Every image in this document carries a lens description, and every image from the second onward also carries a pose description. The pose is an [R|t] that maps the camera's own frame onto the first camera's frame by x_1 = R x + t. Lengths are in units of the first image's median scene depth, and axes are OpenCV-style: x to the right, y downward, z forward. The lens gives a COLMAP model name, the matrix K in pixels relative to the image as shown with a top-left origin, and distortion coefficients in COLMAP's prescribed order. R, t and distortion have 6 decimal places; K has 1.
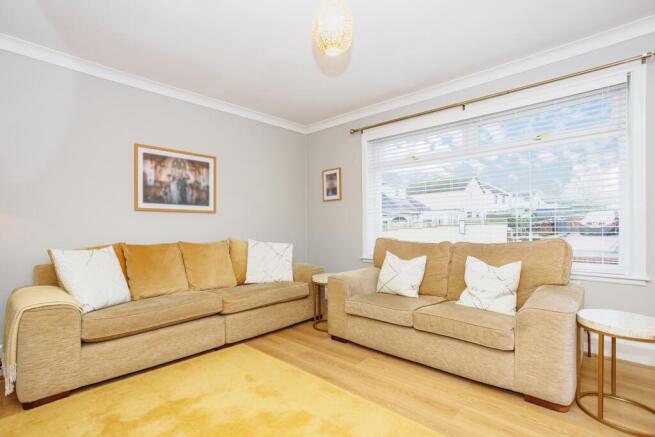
lens RADIAL K [[323.9, 0, 325.4], [0, 323.9, 219.6], [0, 0, 1]] dist [-0.001426, 0.001043]
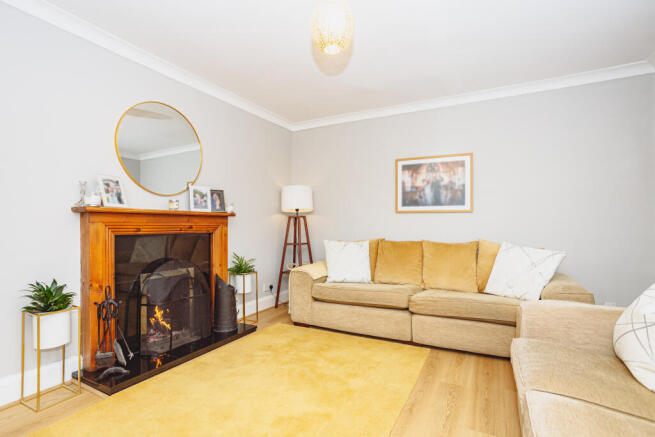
lens RADIAL K [[323.9, 0, 325.4], [0, 323.9, 219.6], [0, 0, 1]] dist [-0.001426, 0.001043]
pose [[0.274950, -0.000439, -0.961458, 0.494272], [0.018173, 0.999824, 0.004741, -0.012756], [0.961287, -0.018776, 0.274910, 0.365701]]
